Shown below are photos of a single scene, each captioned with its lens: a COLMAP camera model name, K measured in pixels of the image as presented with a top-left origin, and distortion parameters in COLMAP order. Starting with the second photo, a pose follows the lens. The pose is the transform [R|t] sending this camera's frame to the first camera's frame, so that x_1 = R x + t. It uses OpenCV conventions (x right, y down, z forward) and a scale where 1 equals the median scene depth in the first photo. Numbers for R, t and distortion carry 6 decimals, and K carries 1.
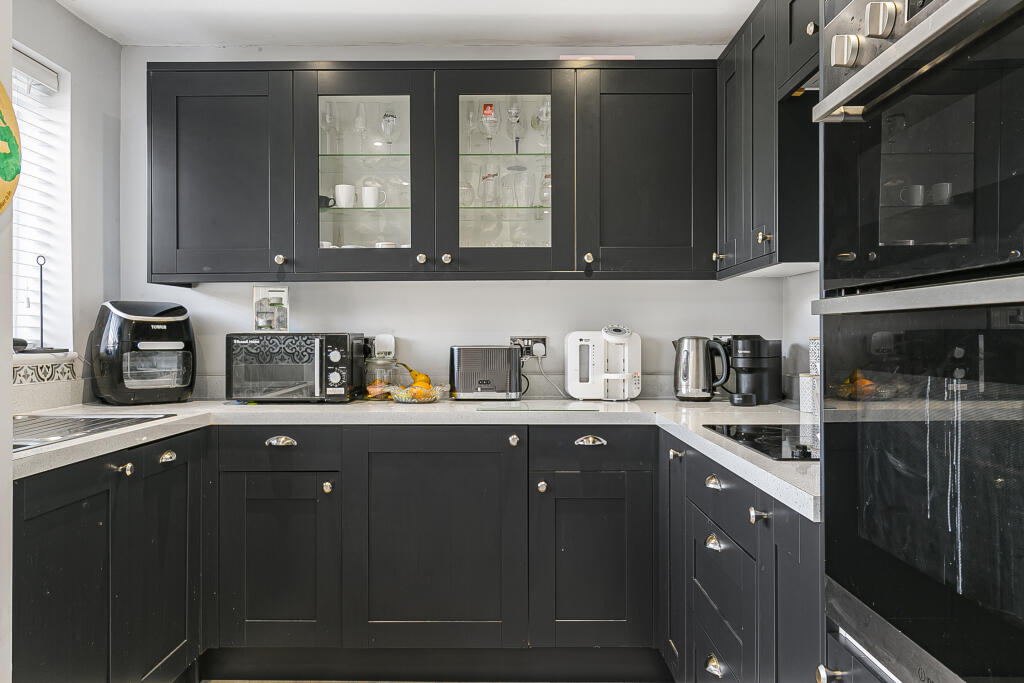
lens RADIAL K [[762.3, 0, 512.0], [0, 762.3, 341.5], [0, 0, 1]] dist [0.004403, 0.001622]
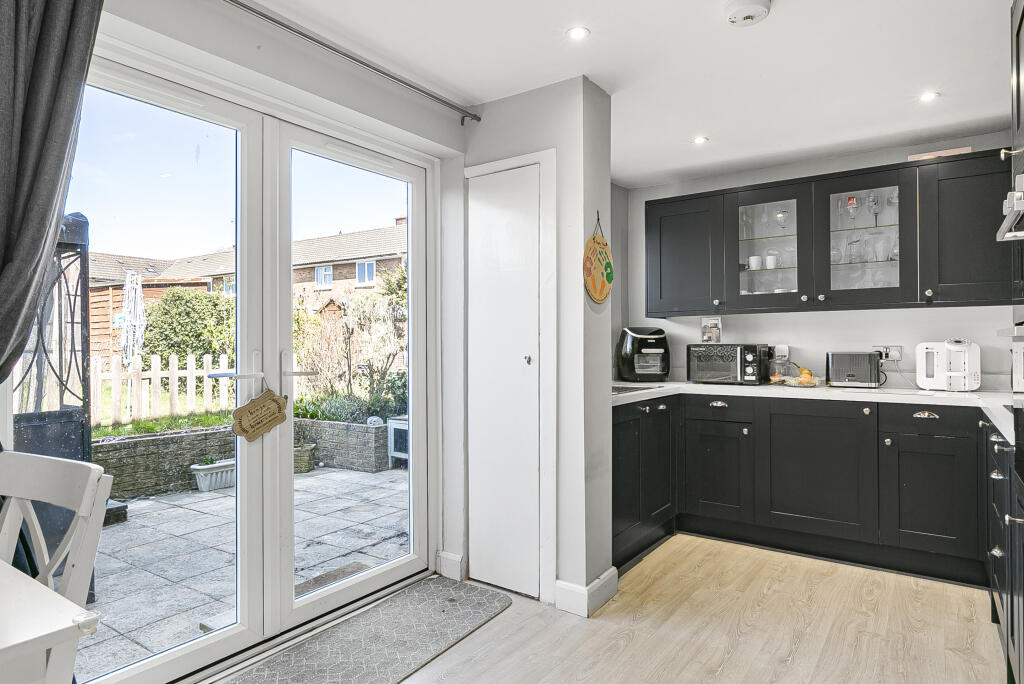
lens RADIAL K [[604.1, 0, 516.7], [0, 604.1, 335.7], [0, 0, 1]] dist [0.001572, 0.000110]
pose [[0.827094, -0.009396, -0.561986, 0.095608], [-0.002082, 0.999802, -0.019780, -0.001868], [0.562060, 0.017529, 0.826910, -0.404706]]
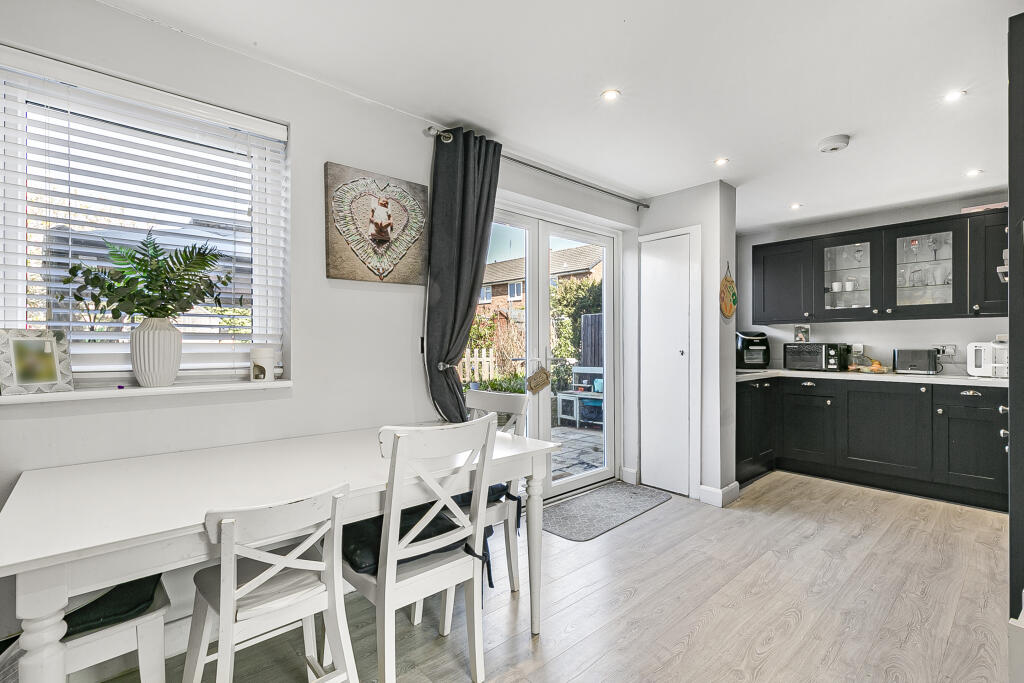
lens RADIAL K [[466.3, 0, 512.0], [0, 466.3, 341.5], [0, 0, 1]] dist [-0.000966, -0.000256]
pose [[0.676894, -0.001572, -0.736079, 0.174064], [-0.004875, 0.999966, -0.006618, -0.001589], [0.736064, 0.008068, 0.676864, -0.771032]]
